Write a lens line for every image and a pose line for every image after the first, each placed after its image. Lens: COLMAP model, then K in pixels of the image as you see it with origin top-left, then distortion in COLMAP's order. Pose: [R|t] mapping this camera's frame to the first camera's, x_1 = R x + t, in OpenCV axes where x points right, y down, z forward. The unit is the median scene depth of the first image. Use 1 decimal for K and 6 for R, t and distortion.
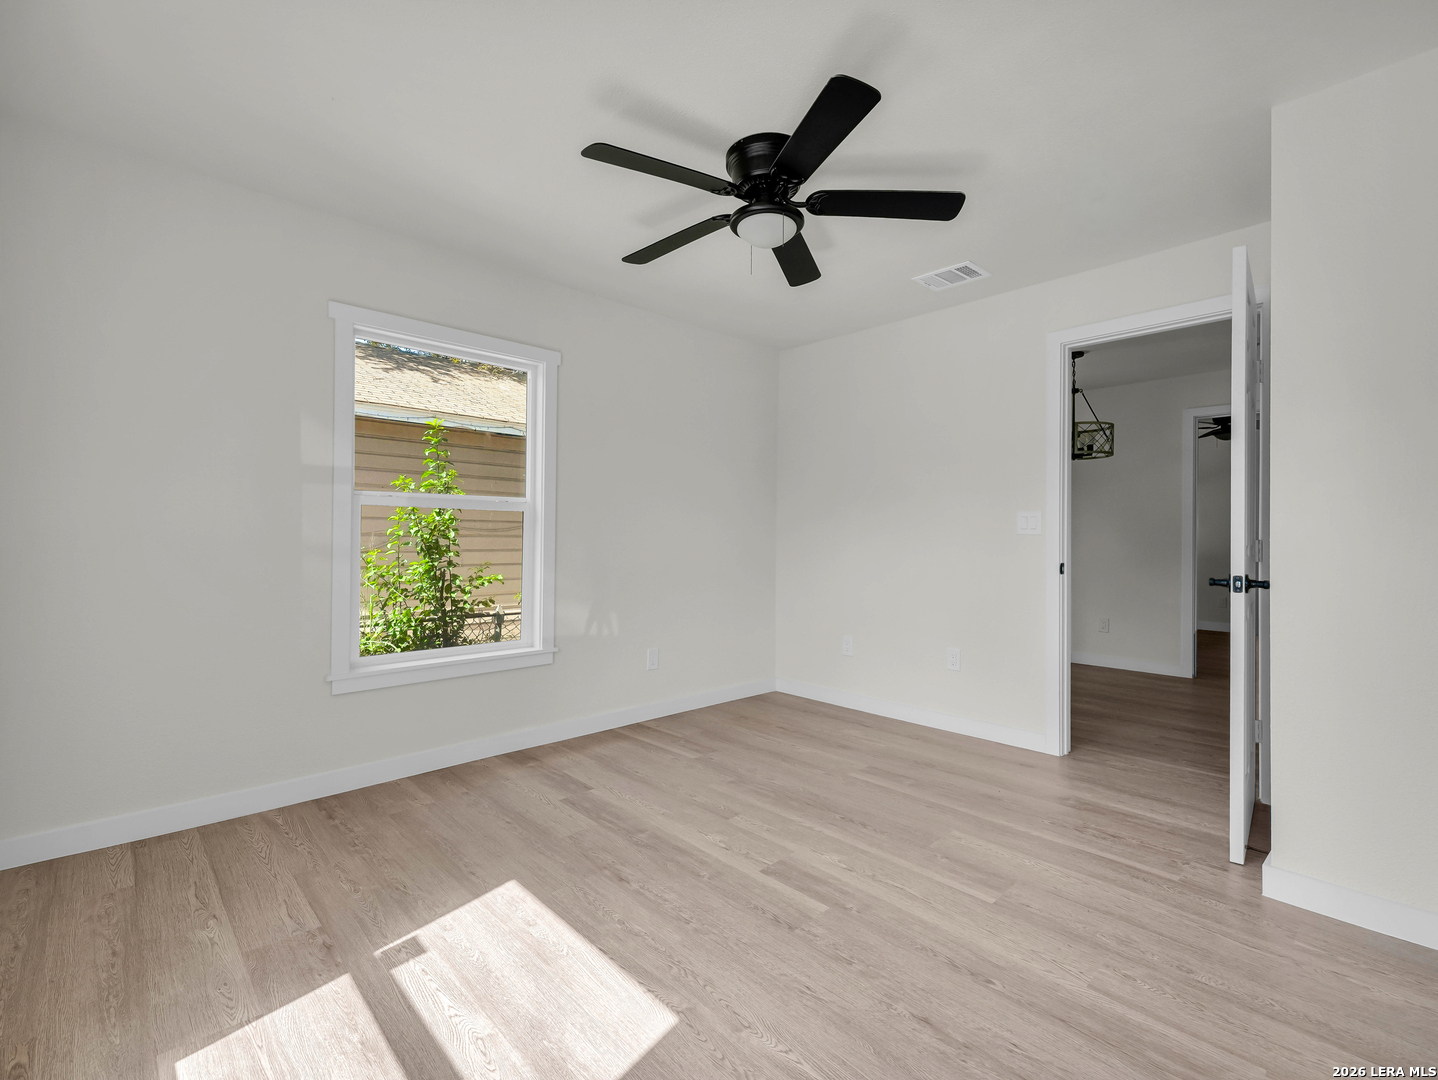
lens RADIAL K [[655.1, 0, 720.4], [0, 655.1, 543.9], [0, 0, 1]] dist [0.001473, -0.000007]
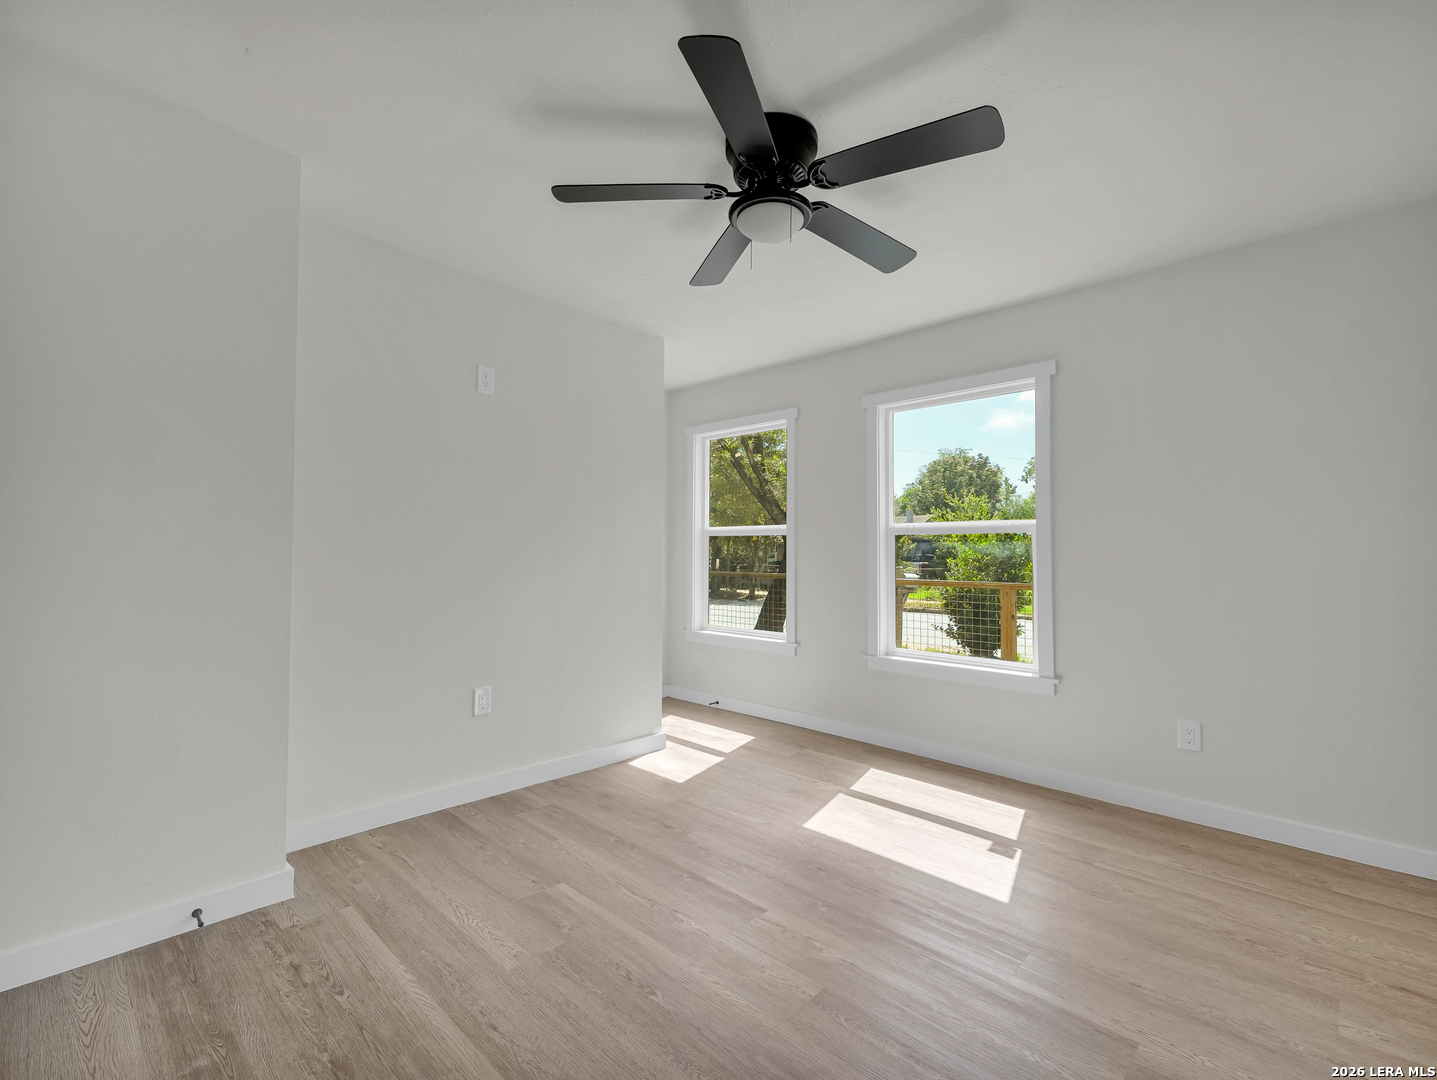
lens RADIAL K [[654.6, 0, 718.3], [0, 654.6, 542.3], [0, 0, 1]] dist [0.001473, -0.000007]
pose [[-0.998762, -0.014833, -0.047484, 0.172645], [-0.014535, 0.999872, -0.006620, -0.036486], [0.047576, -0.005921, -0.998850, 1.814866]]
